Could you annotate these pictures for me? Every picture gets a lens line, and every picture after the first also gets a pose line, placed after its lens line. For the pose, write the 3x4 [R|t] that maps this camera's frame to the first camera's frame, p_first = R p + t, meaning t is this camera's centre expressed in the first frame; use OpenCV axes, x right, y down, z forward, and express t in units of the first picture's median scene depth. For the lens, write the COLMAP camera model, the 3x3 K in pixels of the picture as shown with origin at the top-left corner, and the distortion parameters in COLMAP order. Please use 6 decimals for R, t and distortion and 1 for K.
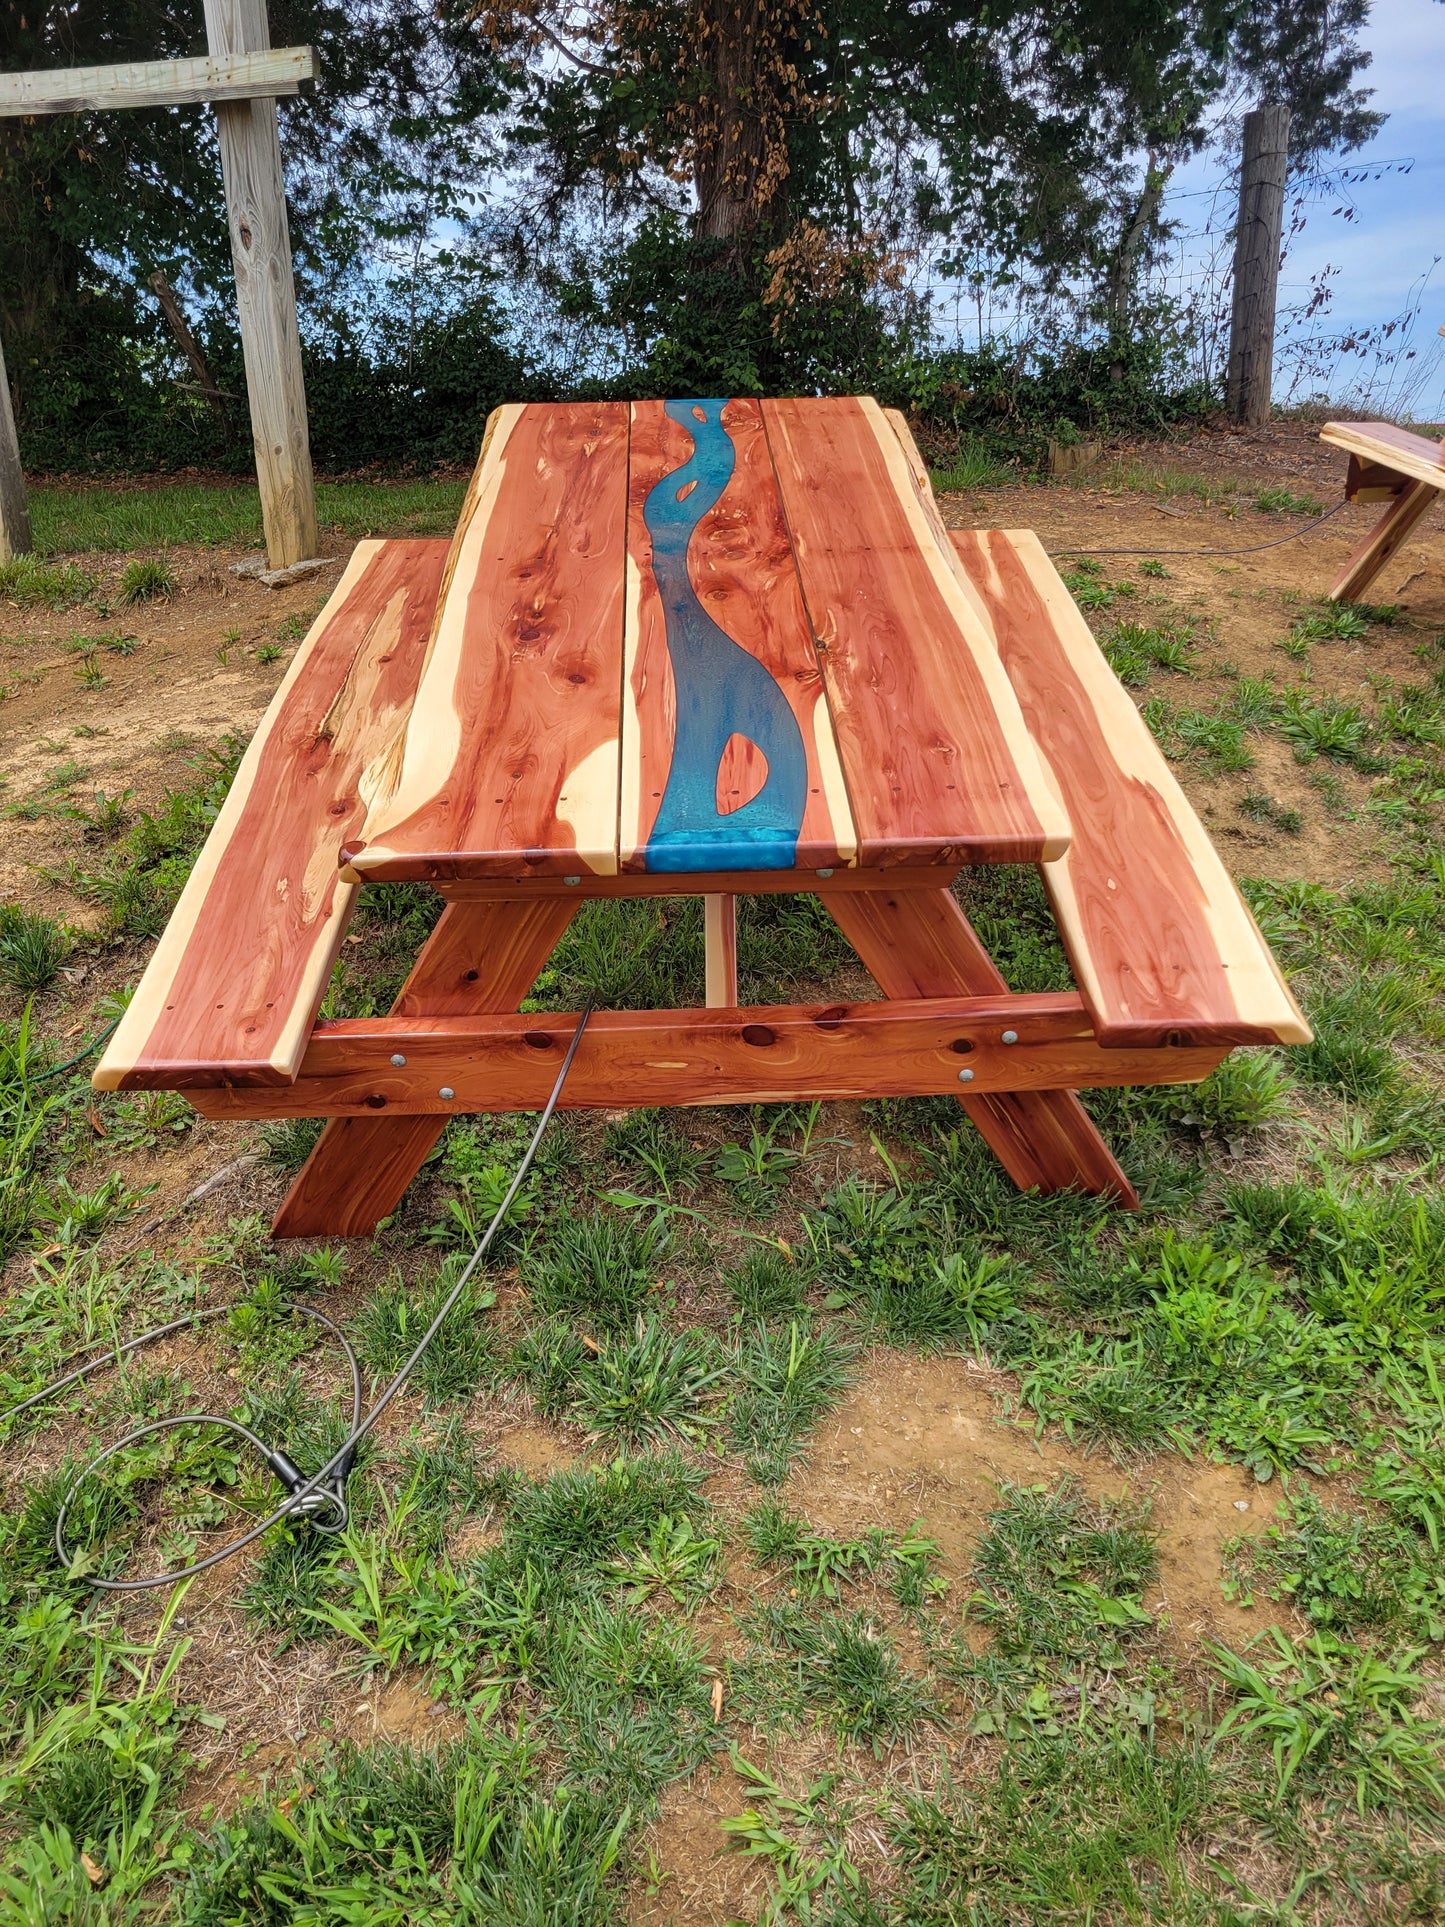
lens RADIAL K [[1377.9, 0, 717.4], [0, 1377.9, 972.8], [0, 0, 1]] dist [0.079982, -0.046942]
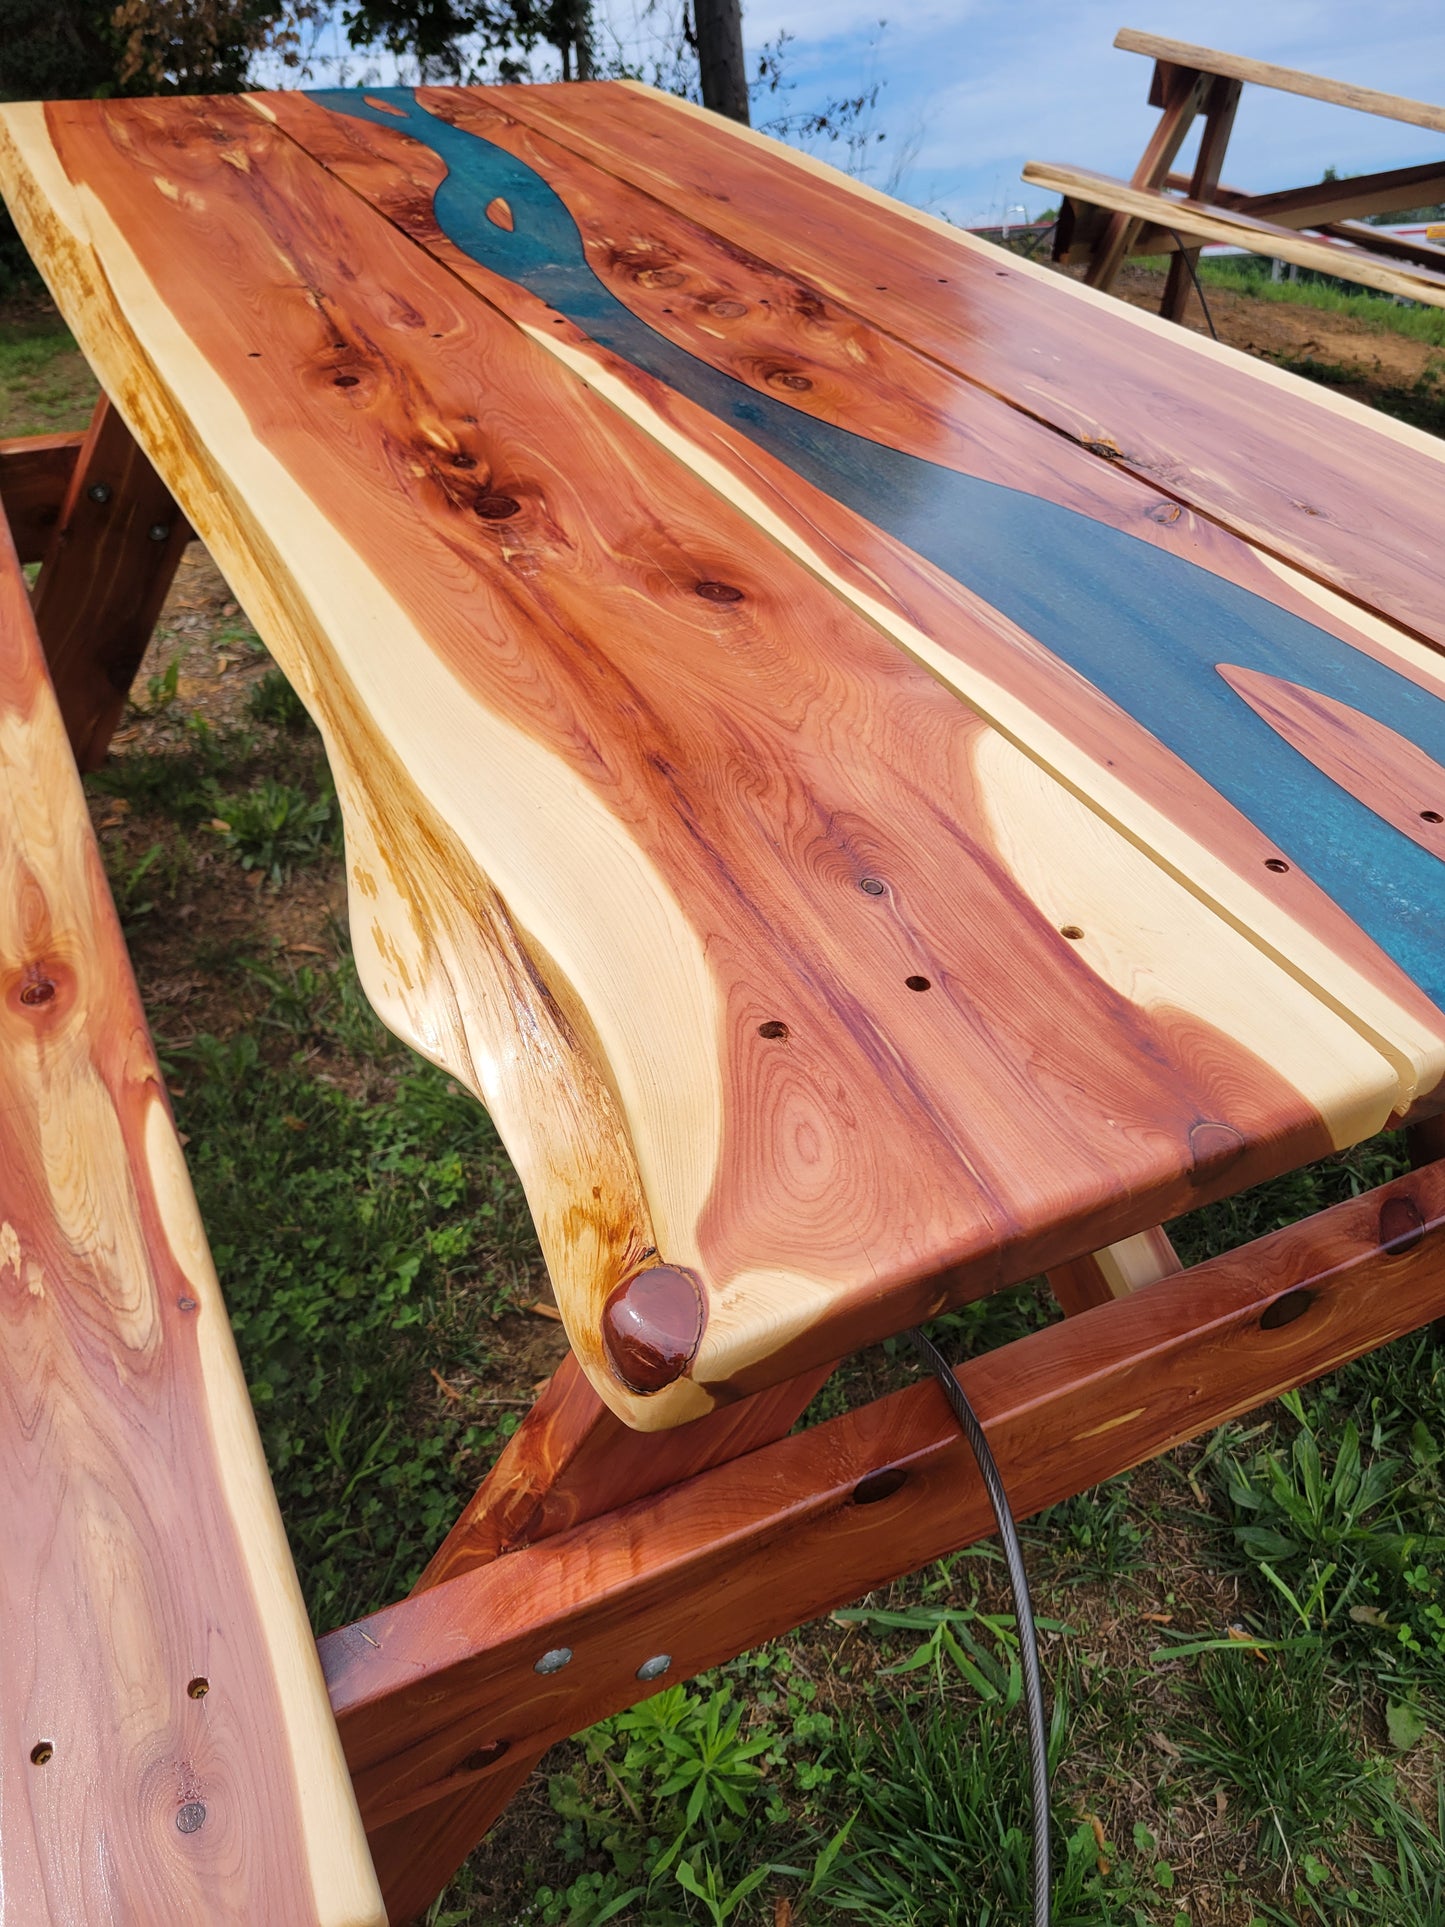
lens RADIAL K [[1439.7, 0, 719.5], [0, 1439.7, 986.2], [0, 0, 1]] dist [0.052465, -0.055106]
pose [[0.906095, -0.233590, 0.352743, -0.254757], [0.203845, 0.971644, 0.119815, -0.137692], [-0.370728, -0.036659, 0.928018, 0.549680]]
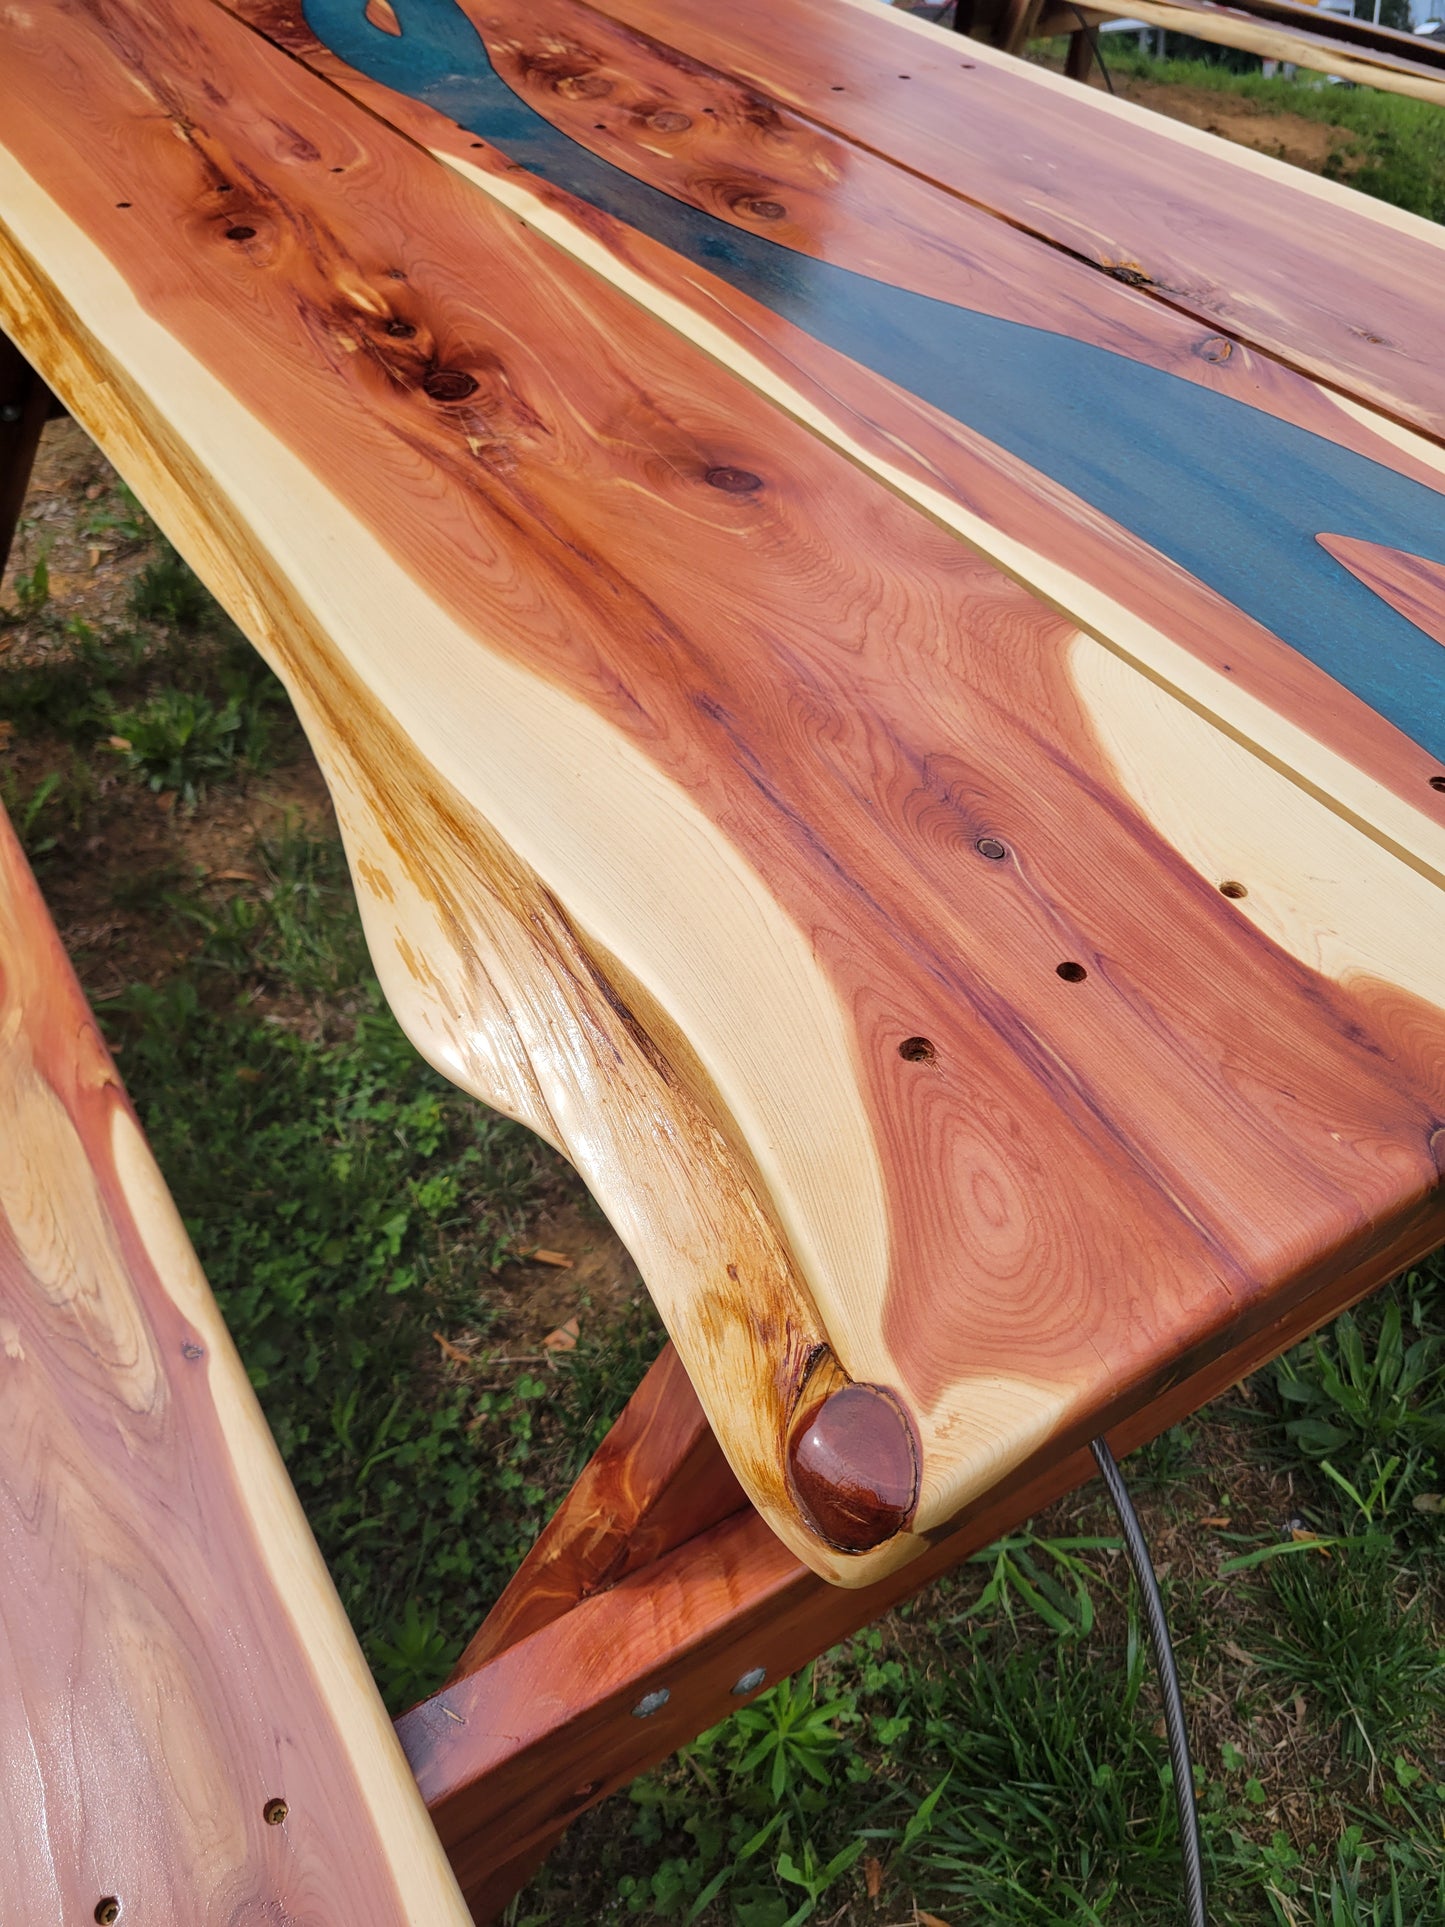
lens RADIAL K [[1439.7, 0, 719.5], [0, 1439.7, 986.2], [0, 0, 1]] dist [0.052465, -0.055106]
pose [[0.861059, -0.338633, 0.379349, -0.260377], [0.263974, 0.935283, 0.235721, -0.164785], [-0.434621, -0.102831, 0.894724, 0.608152]]
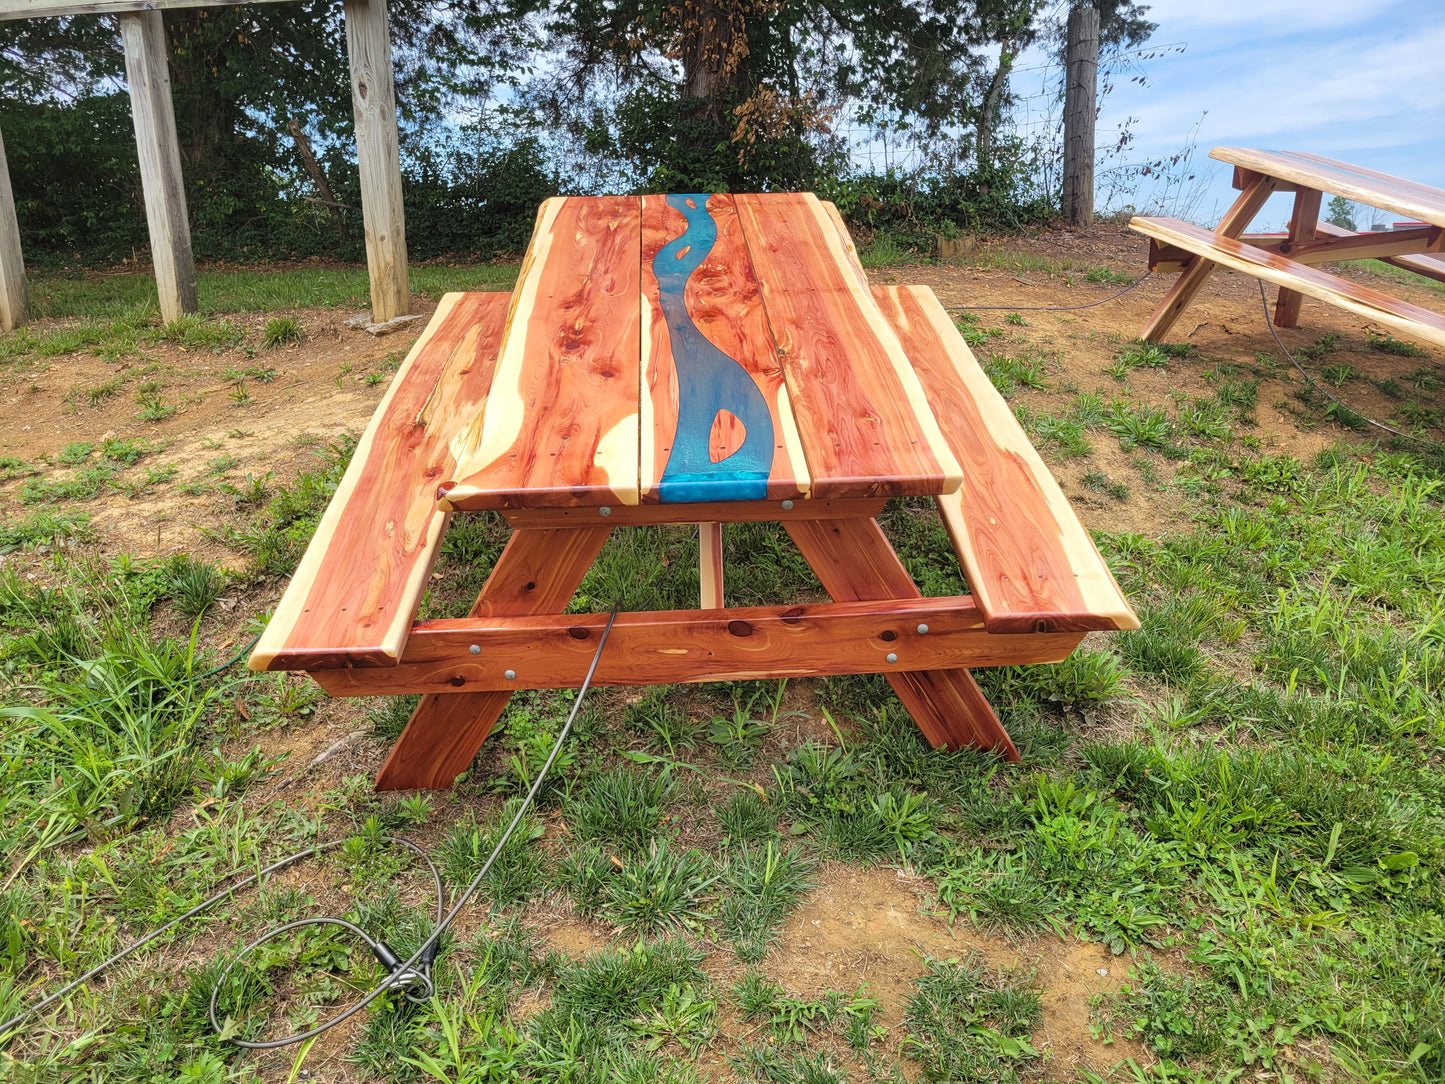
lens RADIAL K [[1033.3, 0, 722.5], [0, 1033.3, 542.0], [0, 0, 1]] dist [0.079982, -0.046942]
pose [[0.999730, -0.005405, 0.022582, -0.008985], [0.007313, 0.996327, -0.085318, 0.041896], [-0.022038, 0.085461, 0.996098, -0.026035]]
